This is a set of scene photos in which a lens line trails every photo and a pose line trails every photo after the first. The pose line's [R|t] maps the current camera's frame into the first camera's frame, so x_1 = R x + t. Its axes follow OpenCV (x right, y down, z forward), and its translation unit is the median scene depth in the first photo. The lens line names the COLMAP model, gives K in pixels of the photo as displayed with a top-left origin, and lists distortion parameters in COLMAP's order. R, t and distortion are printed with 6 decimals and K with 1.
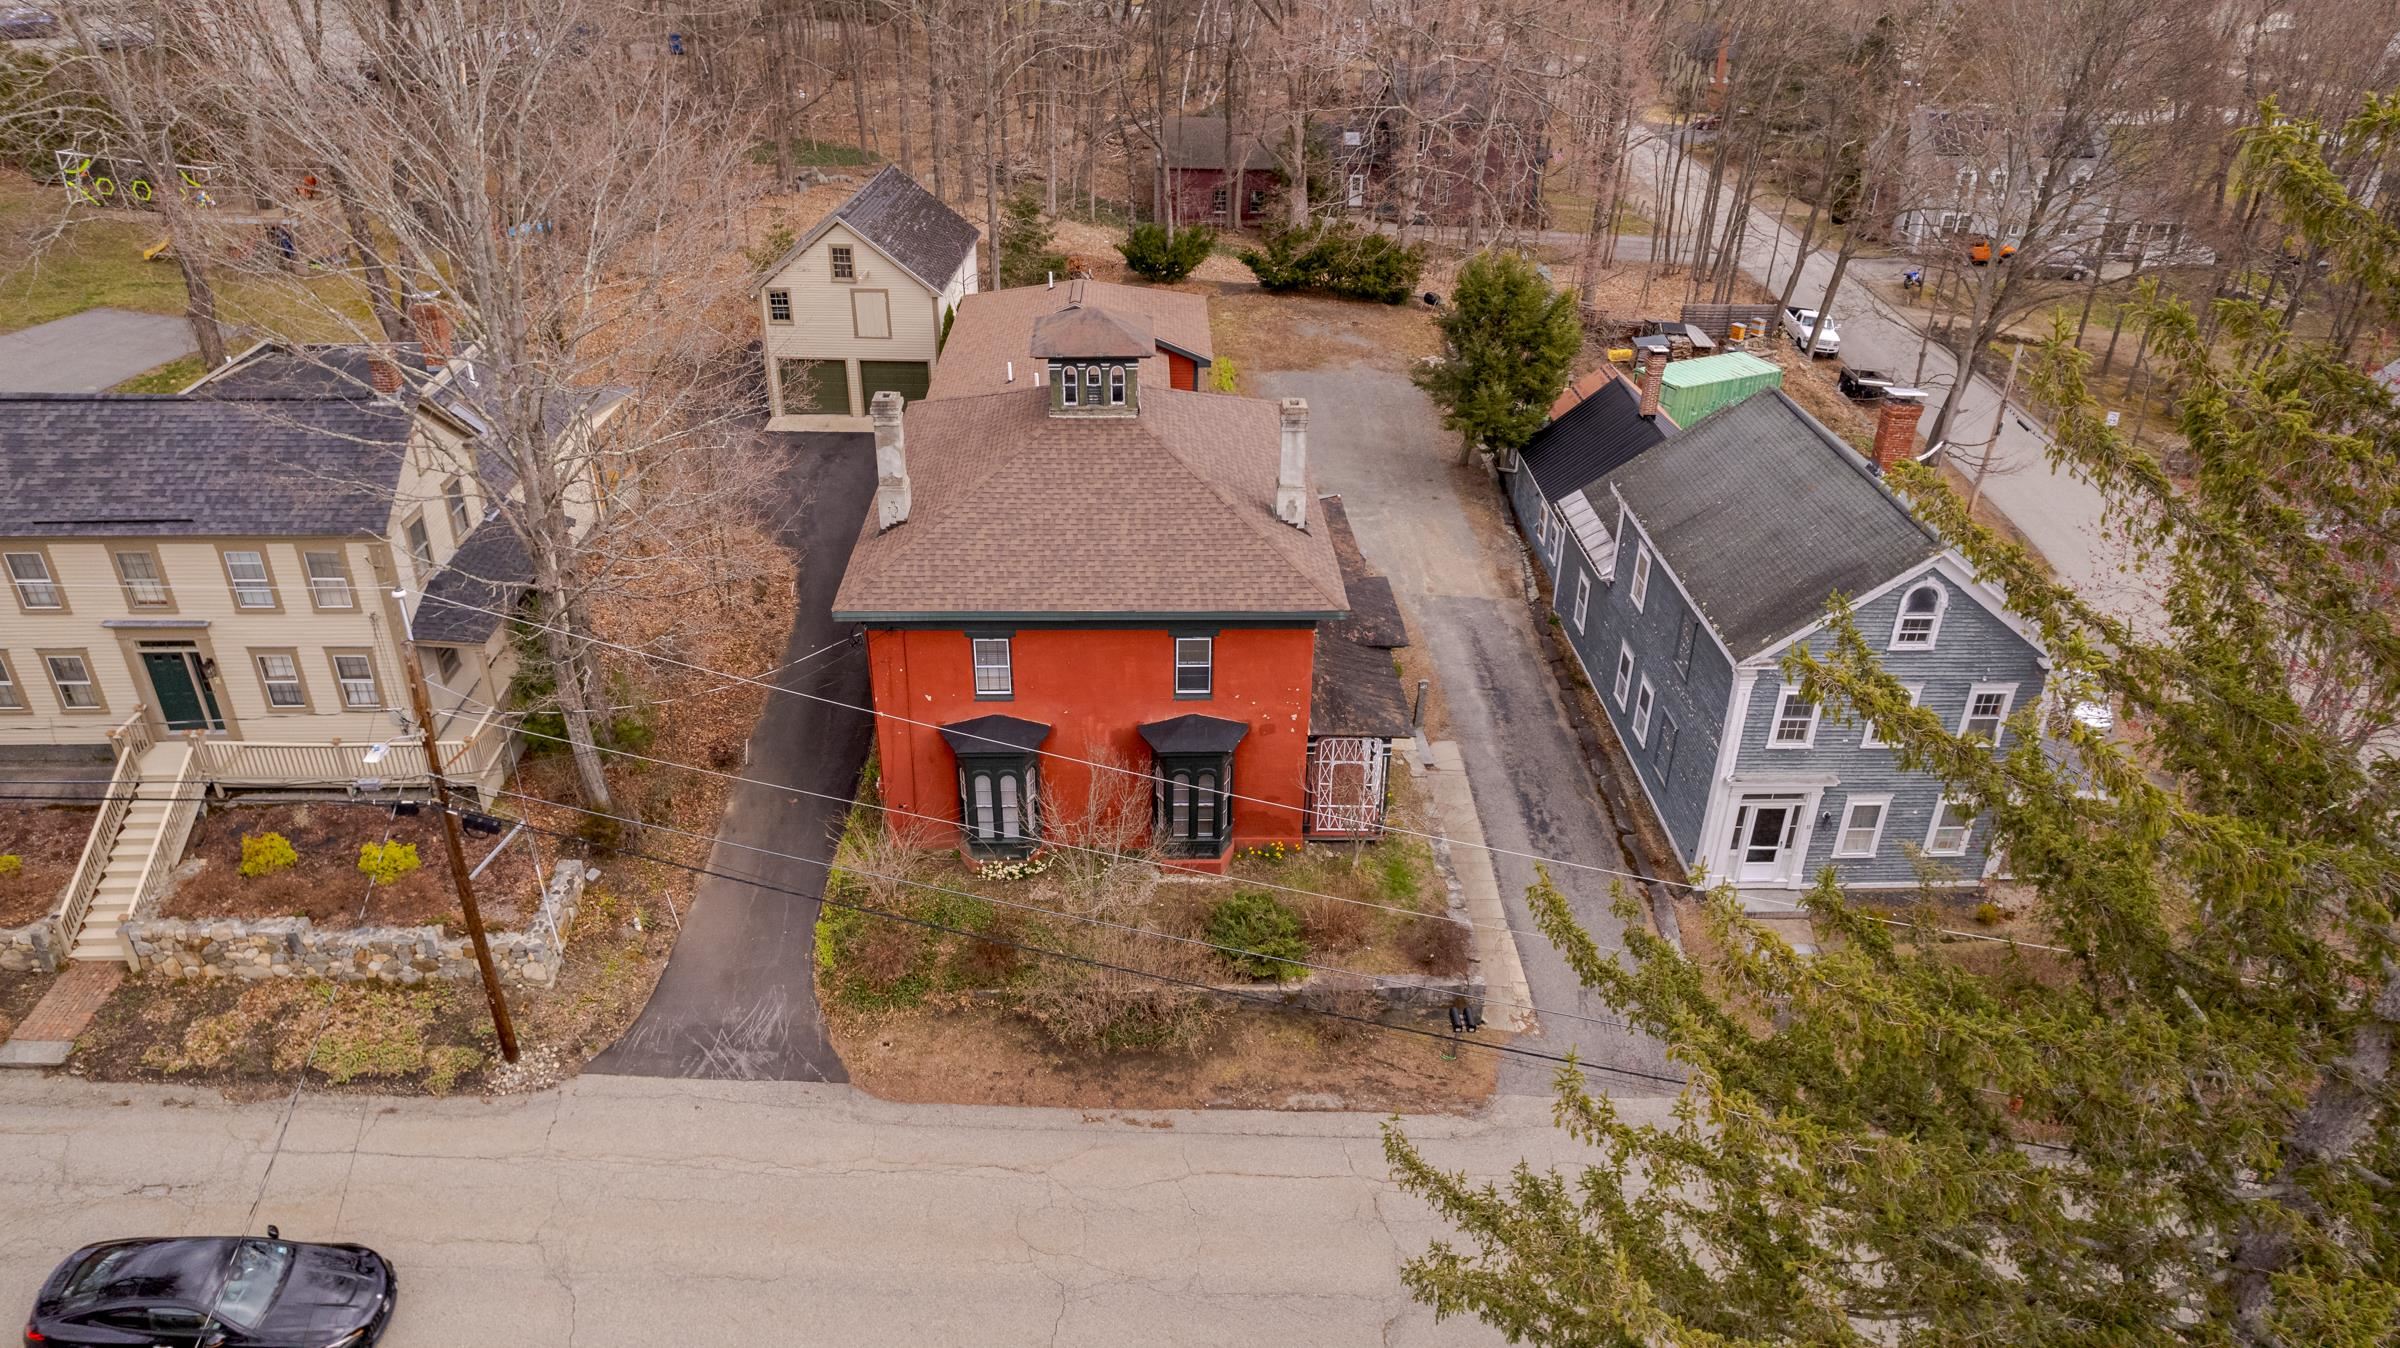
lens RADIAL K [[1545.9, 0, 1198.6], [0, 1545.9, 665.2], [0, 0, 1]] dist [-0.050854, 0.009517]
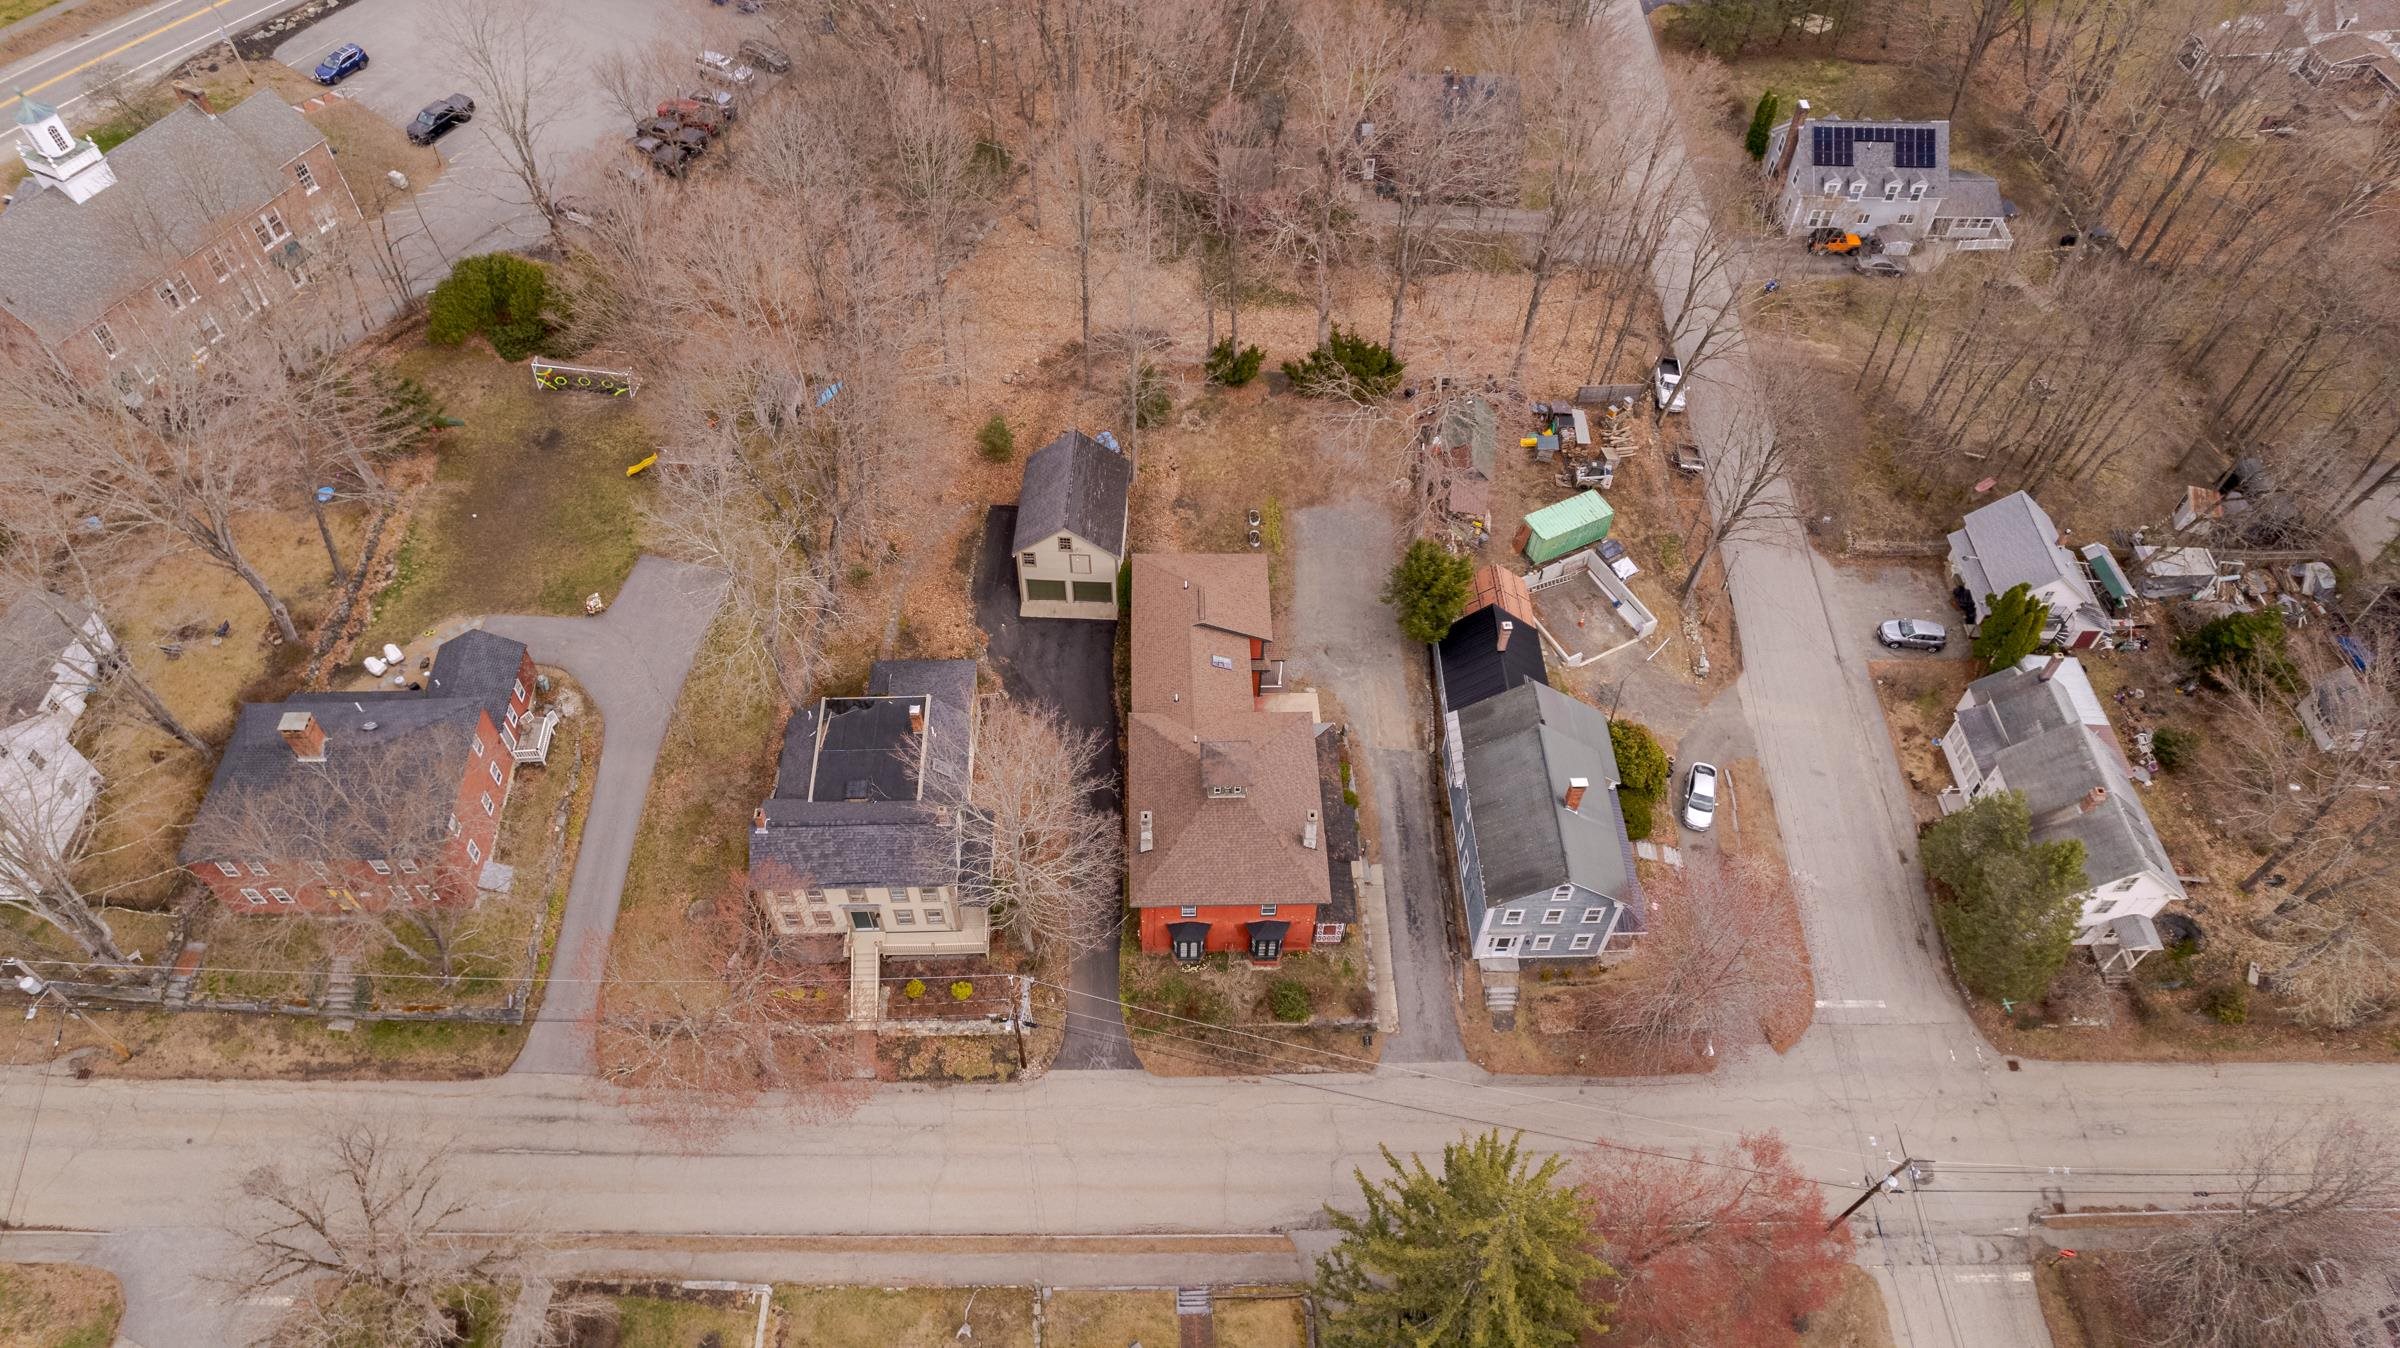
lens RADIAL K [[1545.9, 0, 1199.3], [0, 1545.9, 669.4], [0, 0, 1]] dist [-0.050854, 0.009517]
pose [[0.999972, 0.005631, -0.004925, -0.108209], [-0.003415, 0.929347, 0.369191, -1.313409], [0.006656, -0.369164, 0.929341, -1.213735]]
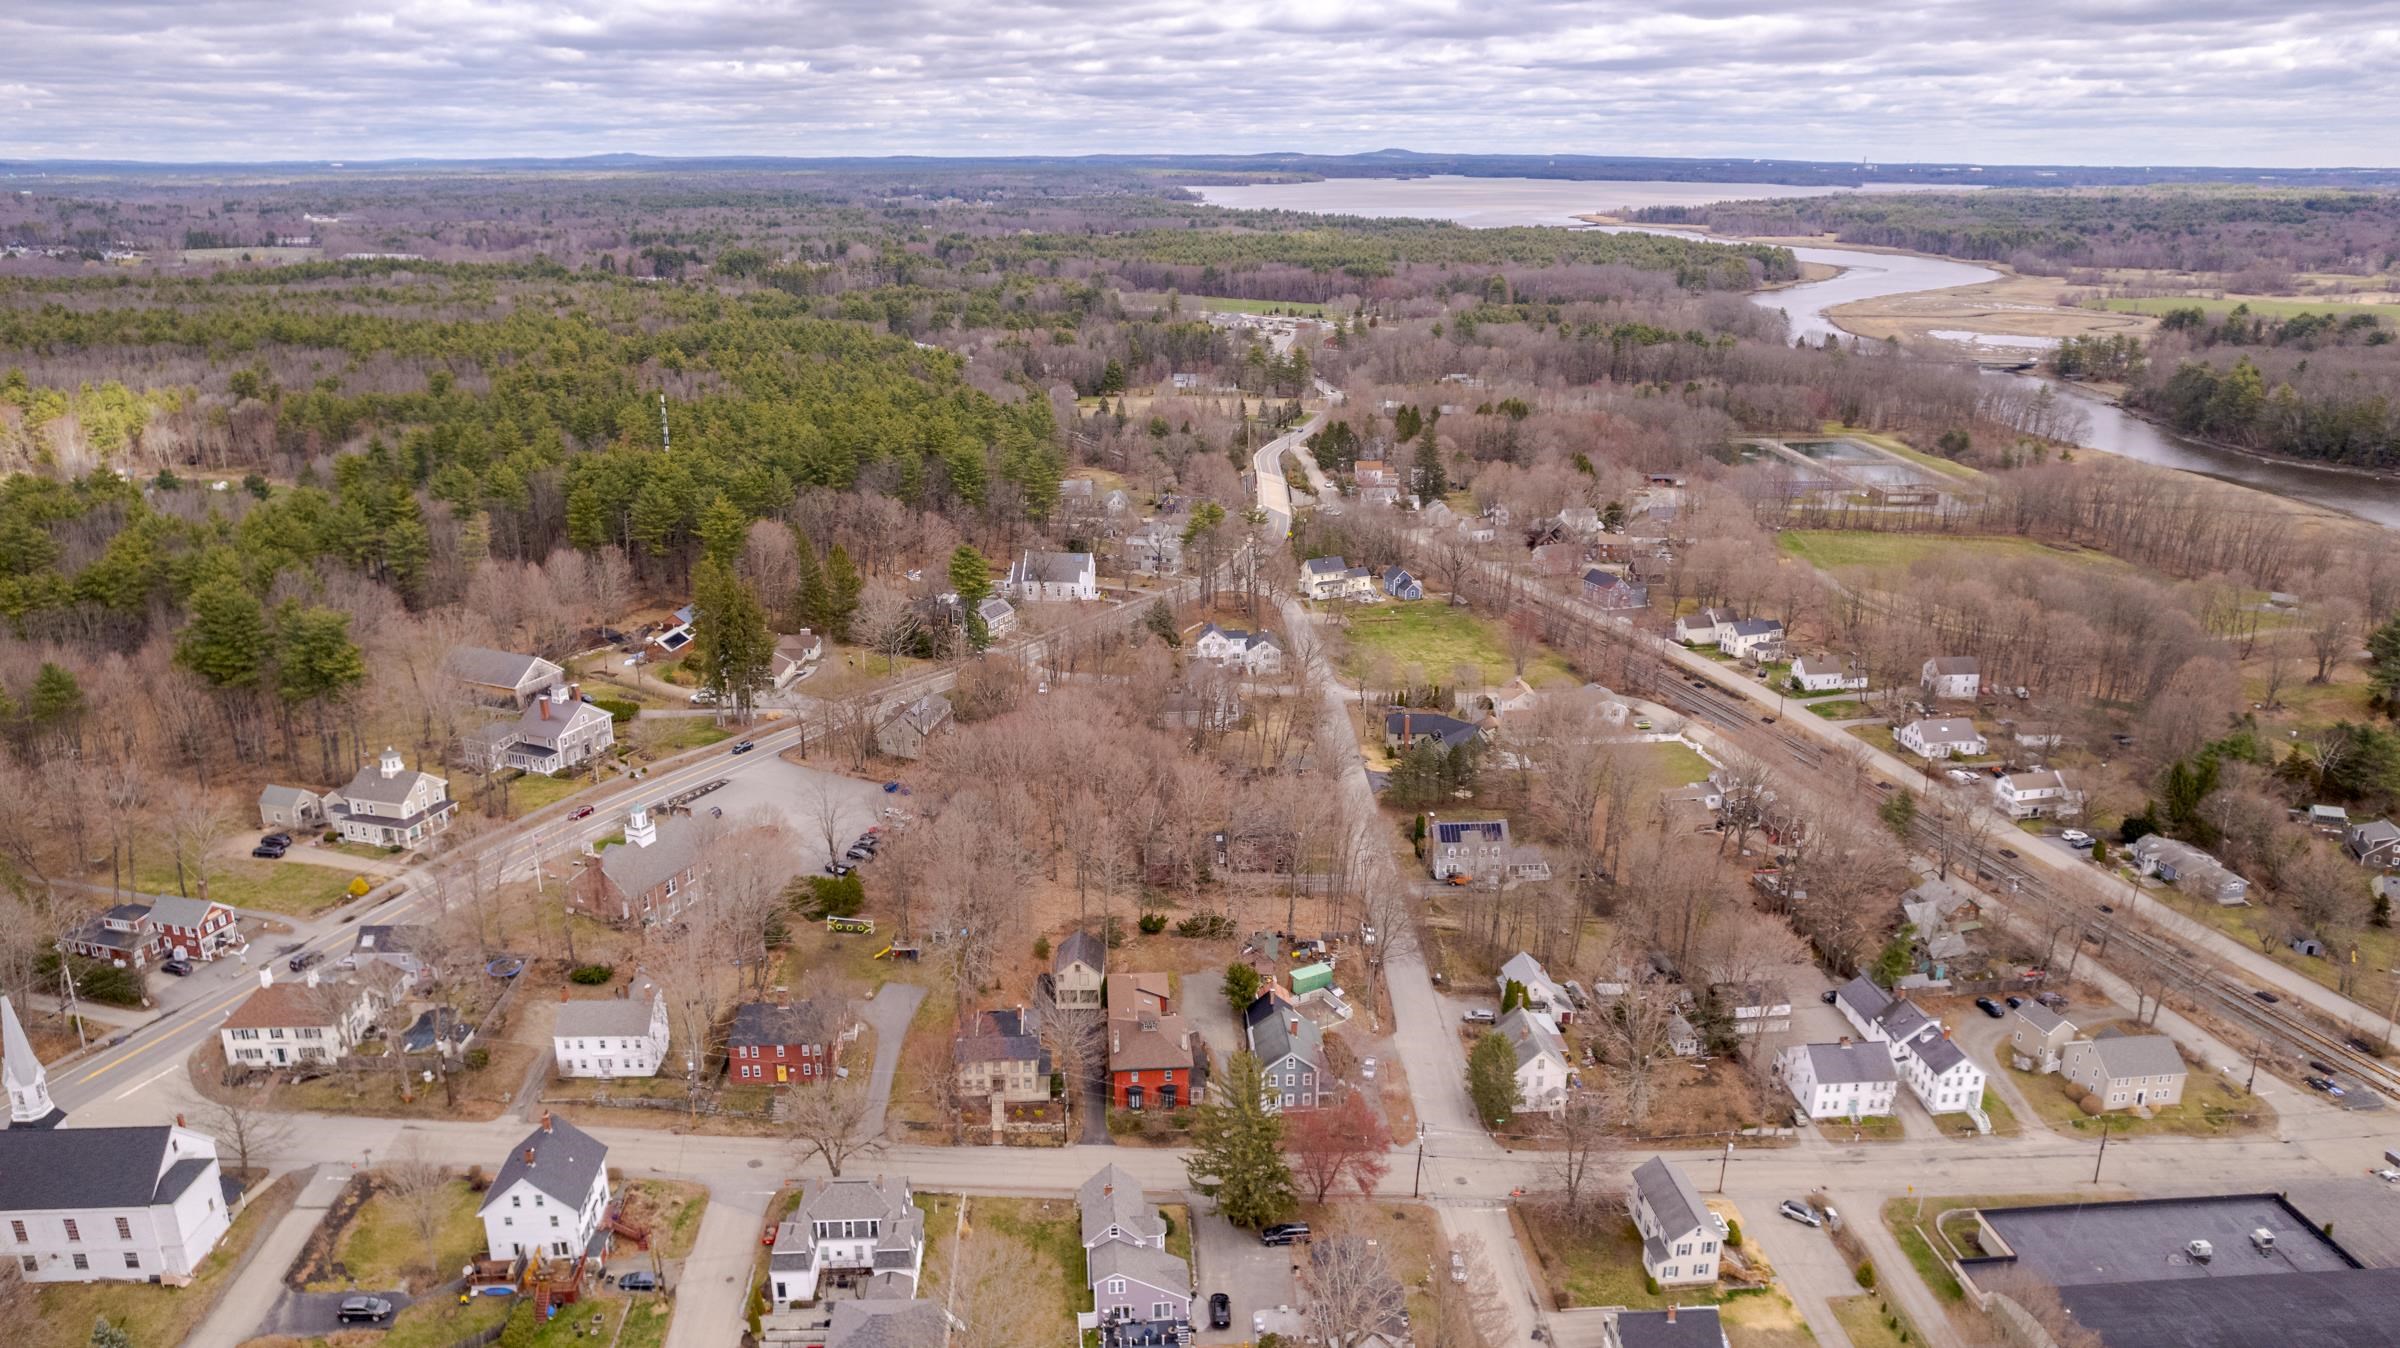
lens RADIAL K [[1545.9, 0, 1197.7], [0, 1545.9, 674.2], [0, 0, 1]] dist [-0.050854, 0.009517]
pose [[0.999062, -0.026351, 0.034374, -0.055693], [0.032486, 0.980794, -0.192322, -0.379146], [-0.028646, 0.193258, 0.980730, -5.254710]]
